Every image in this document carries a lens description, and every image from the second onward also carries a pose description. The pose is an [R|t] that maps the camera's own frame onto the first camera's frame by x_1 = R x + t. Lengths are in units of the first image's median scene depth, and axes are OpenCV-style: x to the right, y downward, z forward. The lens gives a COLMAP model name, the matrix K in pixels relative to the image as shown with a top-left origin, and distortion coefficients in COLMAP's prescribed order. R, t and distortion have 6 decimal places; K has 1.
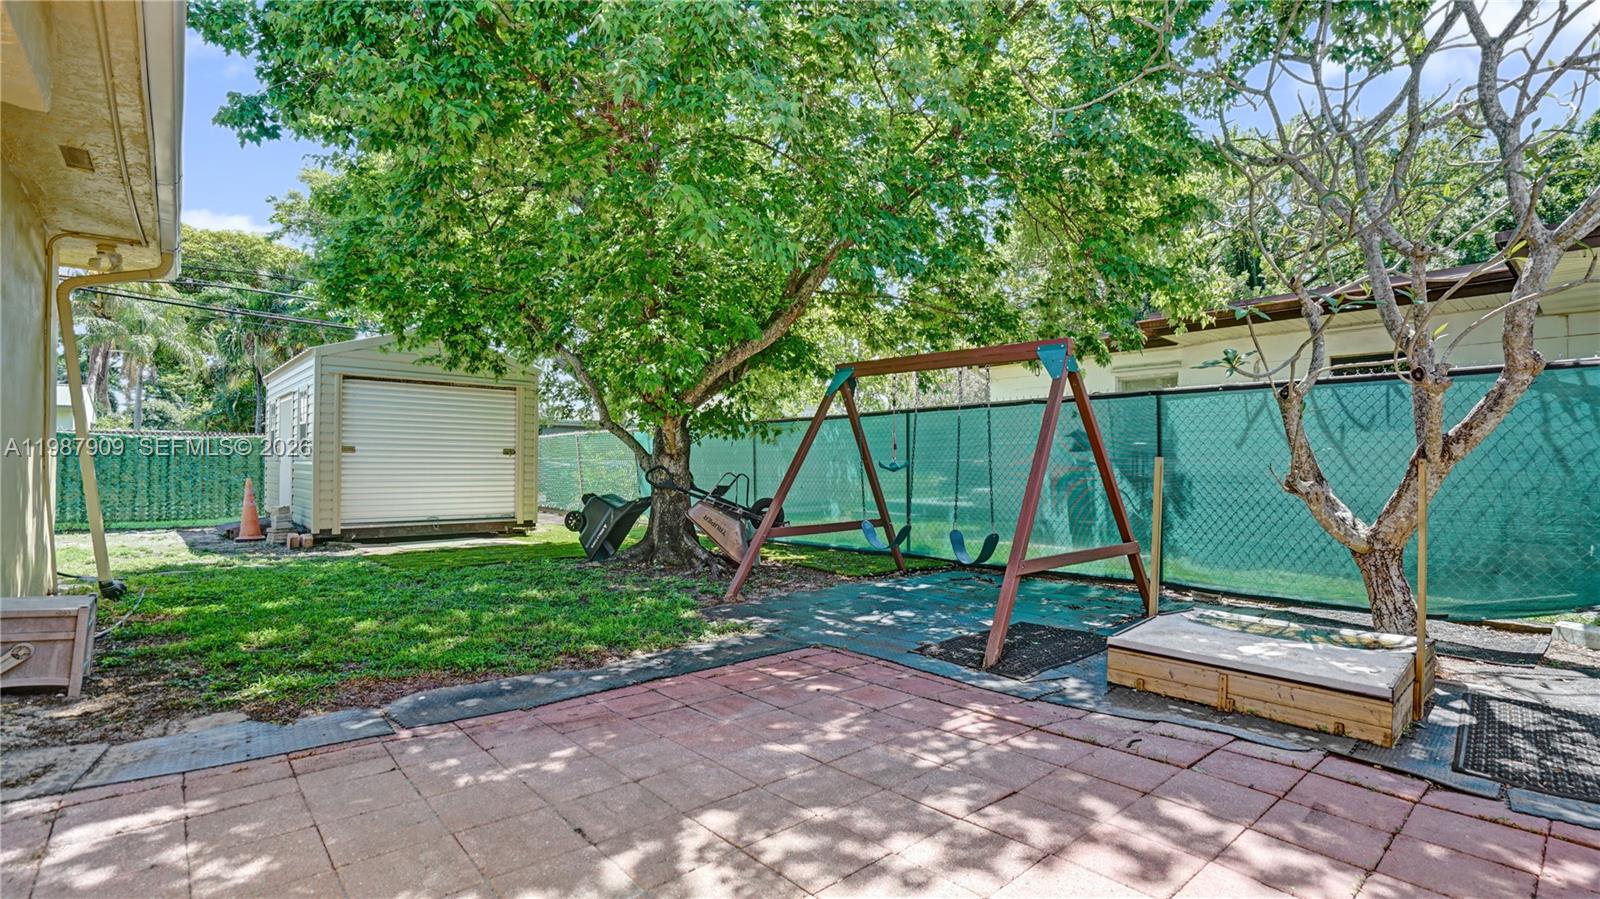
lens RADIAL K [[757.5, 0, 800.0], [0, 757.5, 449.5], [0, 0, 1]] dist [-0.023685, 0.001084]
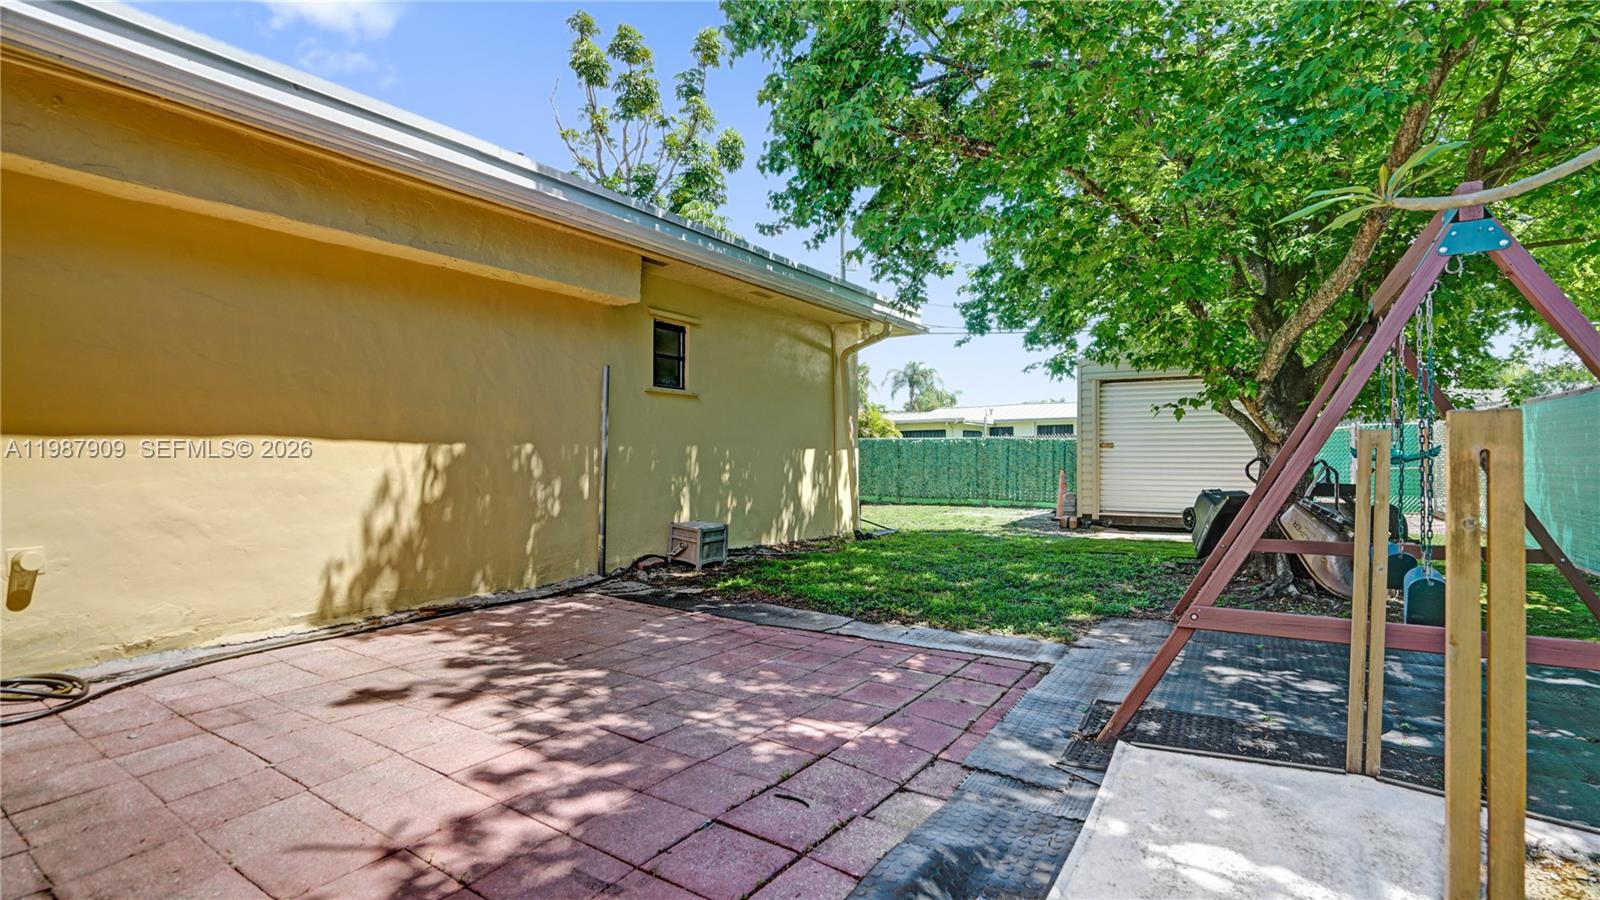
lens RADIAL K [[757.5, 0, 800.0], [0, 757.5, 450.0], [0, 0, 1]] dist [-0.023685, 0.001084]
pose [[0.219562, -0.021106, -0.975370, 1.308591], [0.030452, 0.999427, -0.014772, 0.030170], [0.975123, -0.026459, 0.220079, 0.883018]]
